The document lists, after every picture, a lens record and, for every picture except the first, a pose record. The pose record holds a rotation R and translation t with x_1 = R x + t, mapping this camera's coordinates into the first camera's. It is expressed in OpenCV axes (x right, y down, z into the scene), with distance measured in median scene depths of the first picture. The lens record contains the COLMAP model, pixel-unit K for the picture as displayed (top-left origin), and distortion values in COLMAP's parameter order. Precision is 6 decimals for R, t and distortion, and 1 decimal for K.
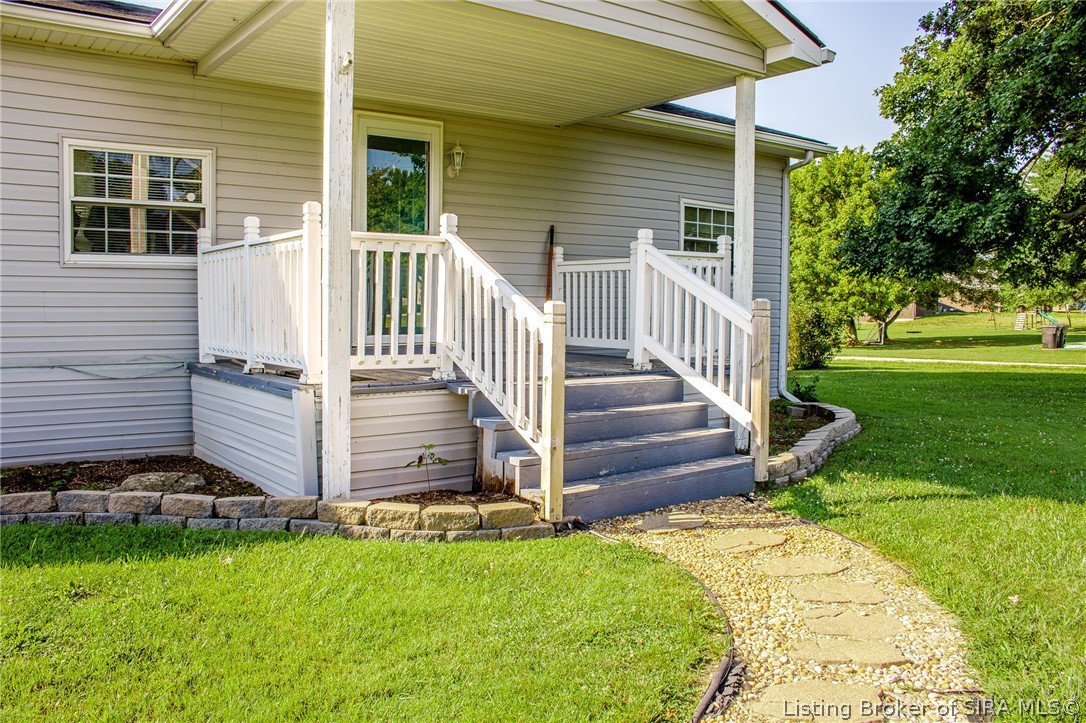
lens RADIAL K [[898.0, 0, 543.0], [0, 898.0, 361.5], [0, 0, 1]] dist [-0.156690, 0.119943]
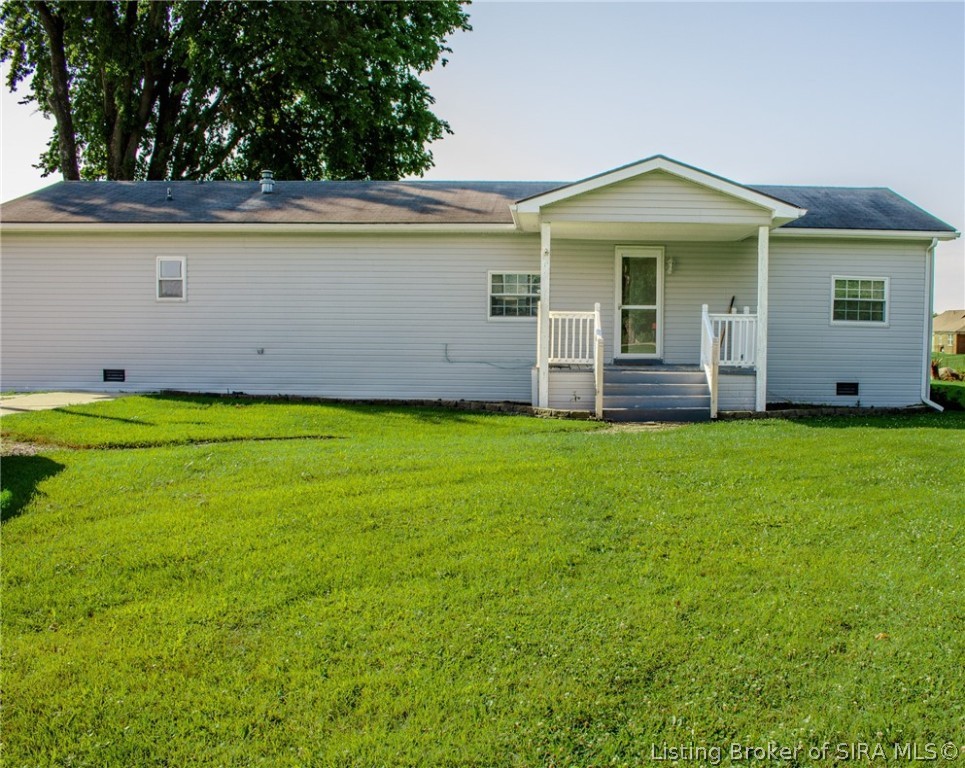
lens RADIAL K [[907.8, 0, 482.5], [0, 907.8, 384.0], [0, 0, 1]] dist [-0.122816, 0.001934]
pose [[0.769741, 0.038954, -0.637167, 0.935529], [-0.045051, 0.998963, 0.006647, 0.043352], [0.636764, 0.023588, 0.770698, -0.857897]]
